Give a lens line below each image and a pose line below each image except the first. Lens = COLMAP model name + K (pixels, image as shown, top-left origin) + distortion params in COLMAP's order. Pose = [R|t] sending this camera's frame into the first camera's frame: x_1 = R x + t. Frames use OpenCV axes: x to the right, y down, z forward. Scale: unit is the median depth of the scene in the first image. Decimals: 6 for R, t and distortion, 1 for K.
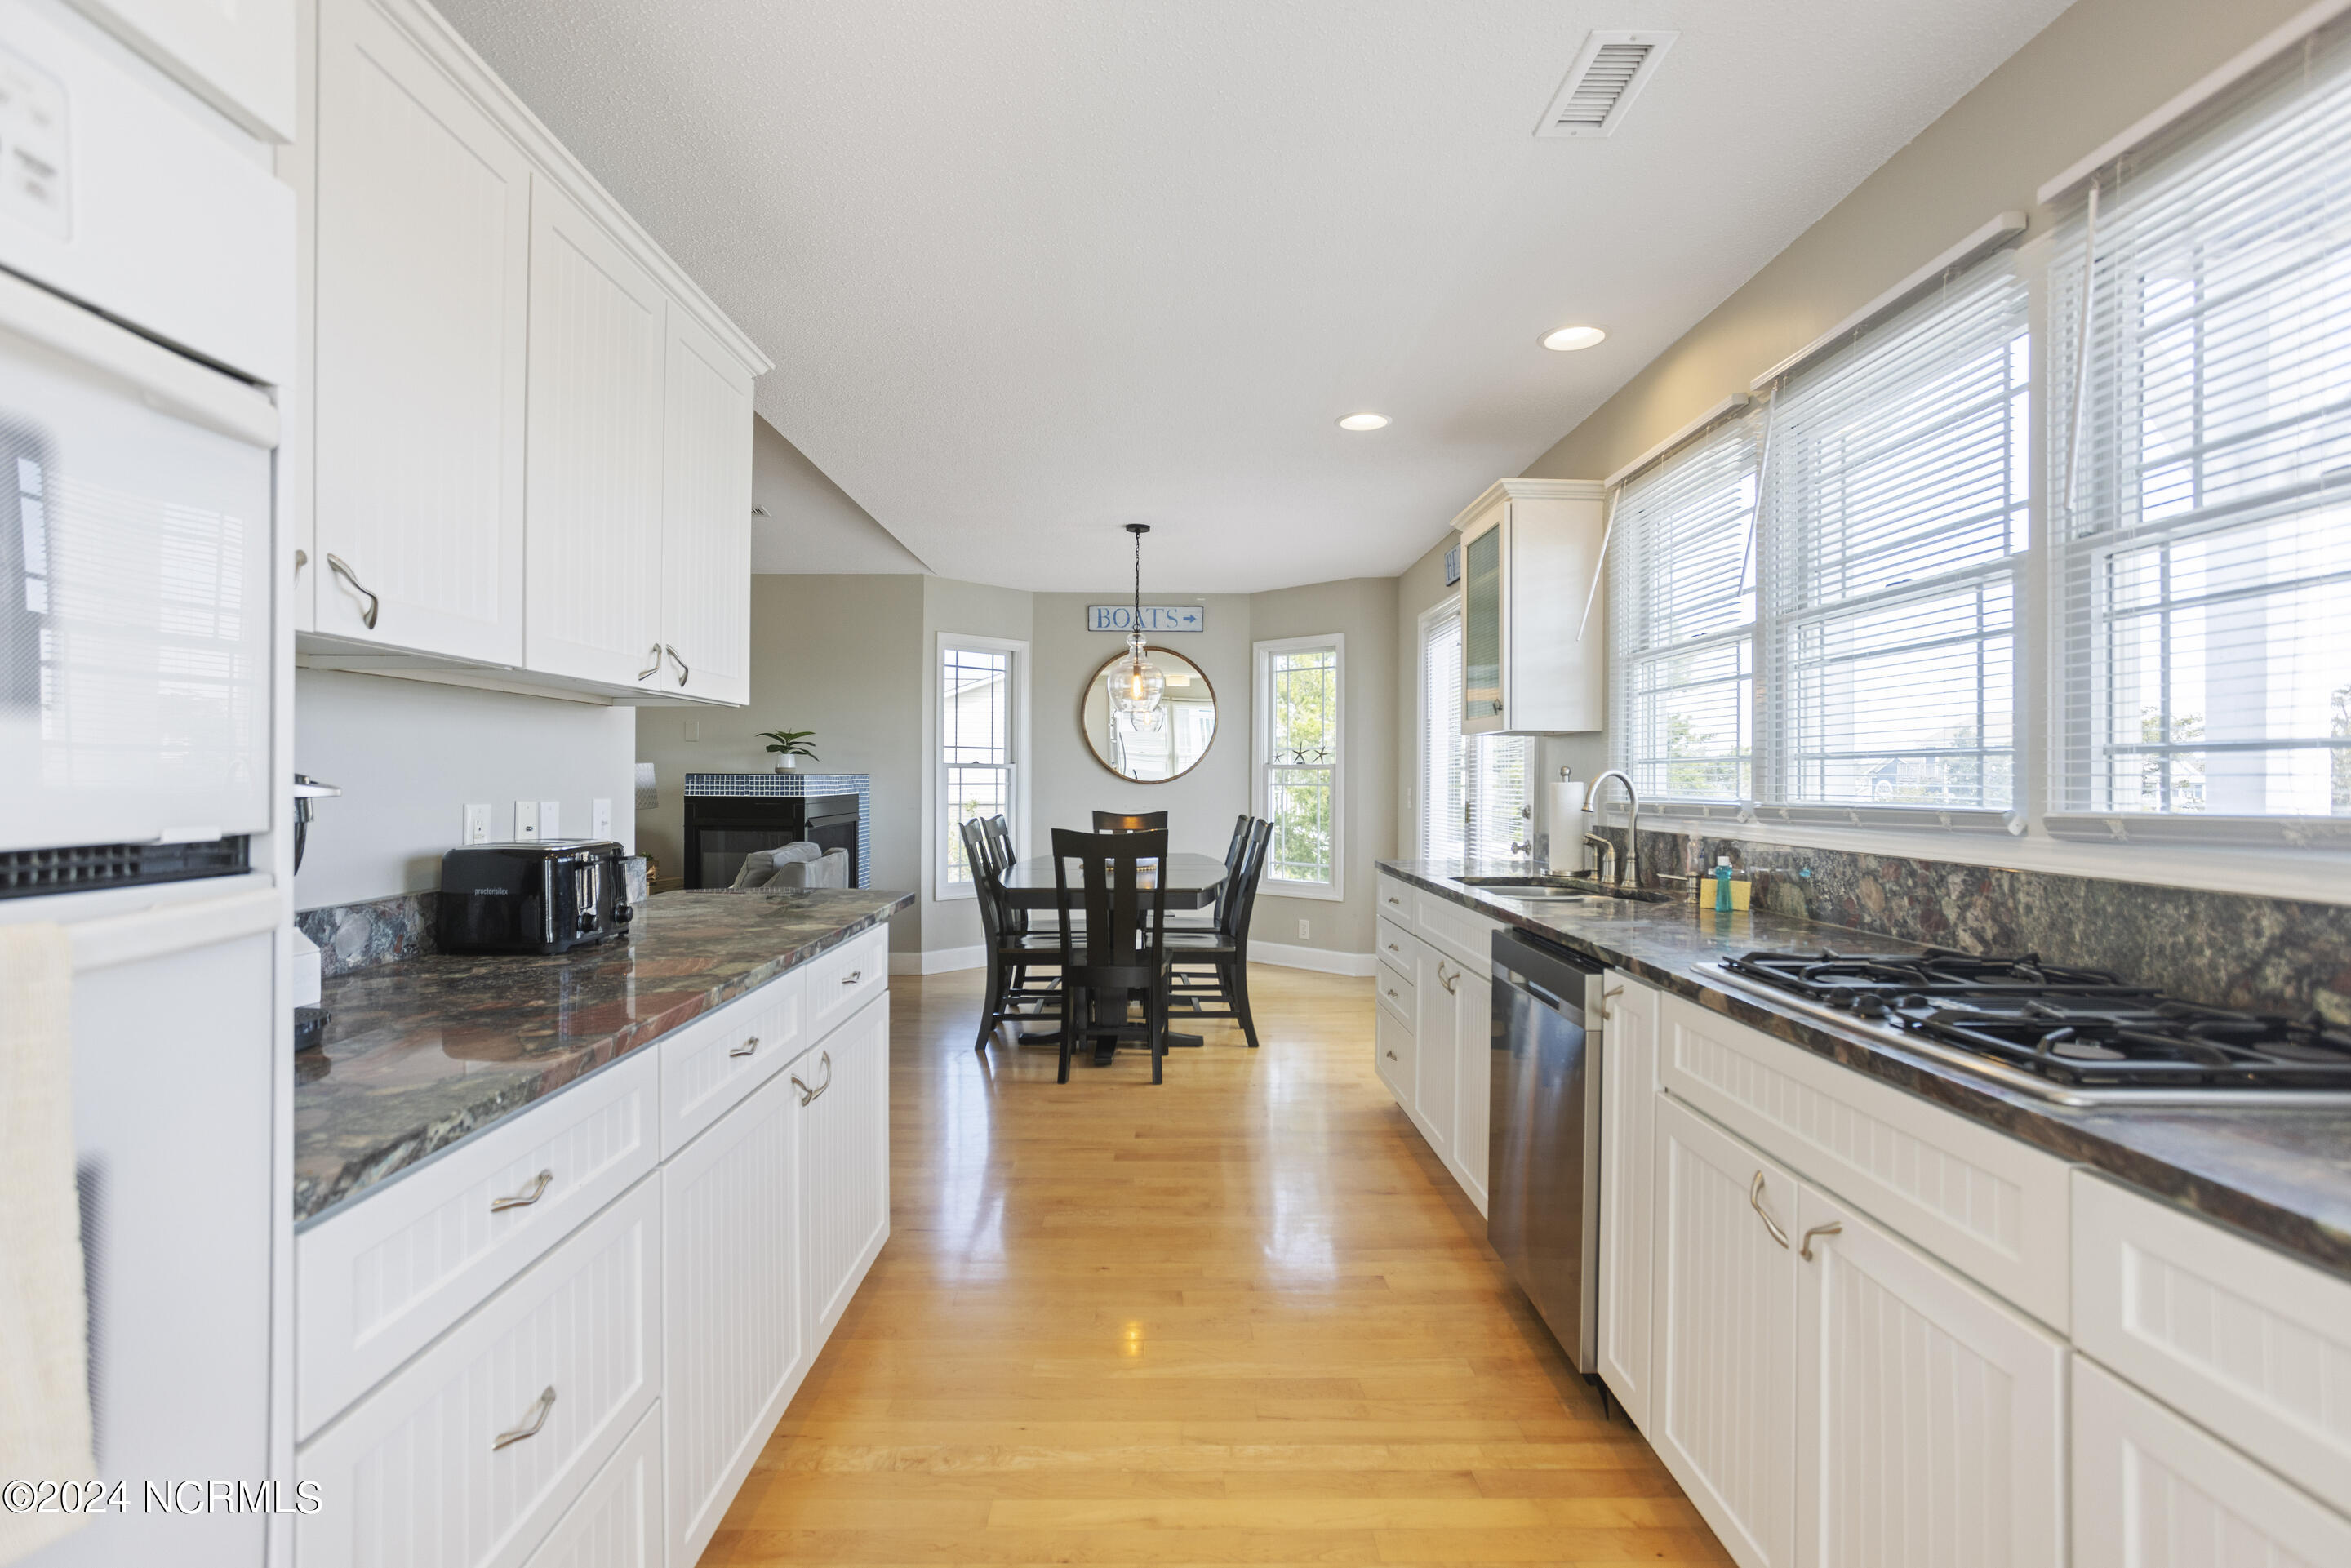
lens RADIAL K [[1144.2, 0, 1172.5], [0, 1144.2, 773.8], [0, 0, 1]] dist [-0.067429, 0.037123]
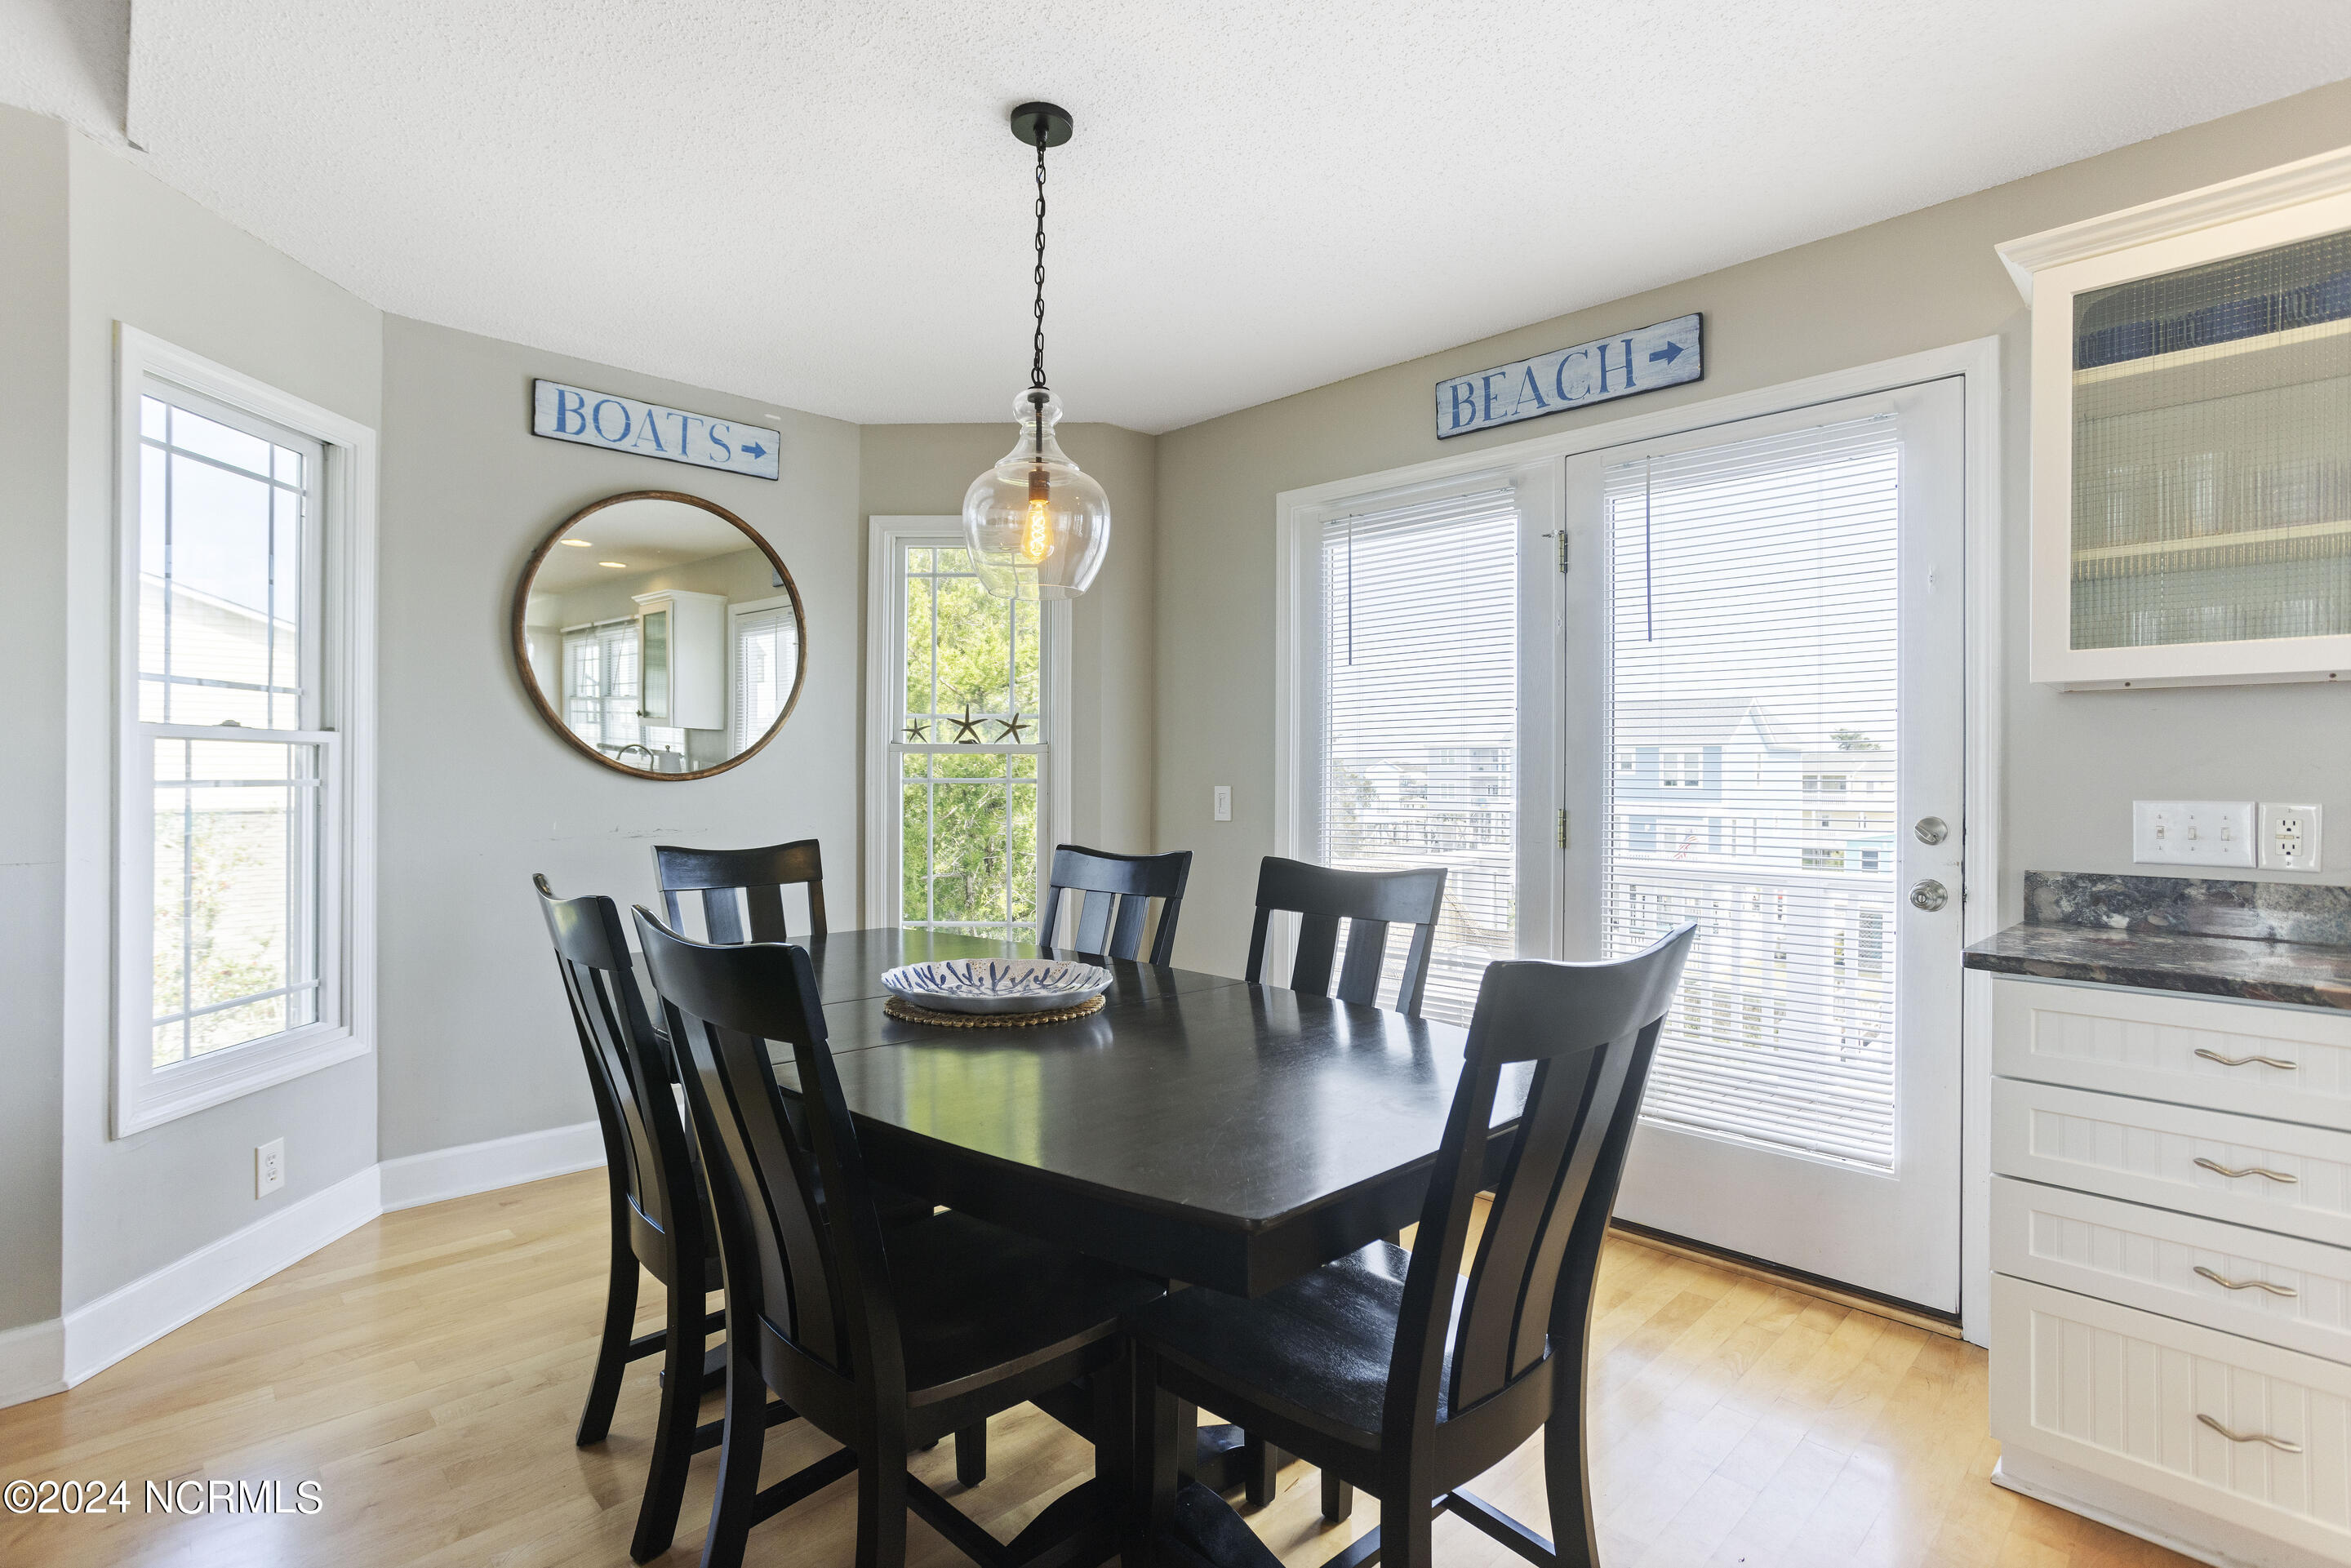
lens RADIAL K [[1144.2, 0, 1172.5], [0, 1144.2, 773.8], [0, 0, 1]] dist [-0.067429, 0.037123]
pose [[0.717411, -0.000397, 0.696650, -0.199529], [-0.004821, 0.999973, 0.005534, 0.002399], [-0.696634, -0.007329, 0.717389, 0.520991]]
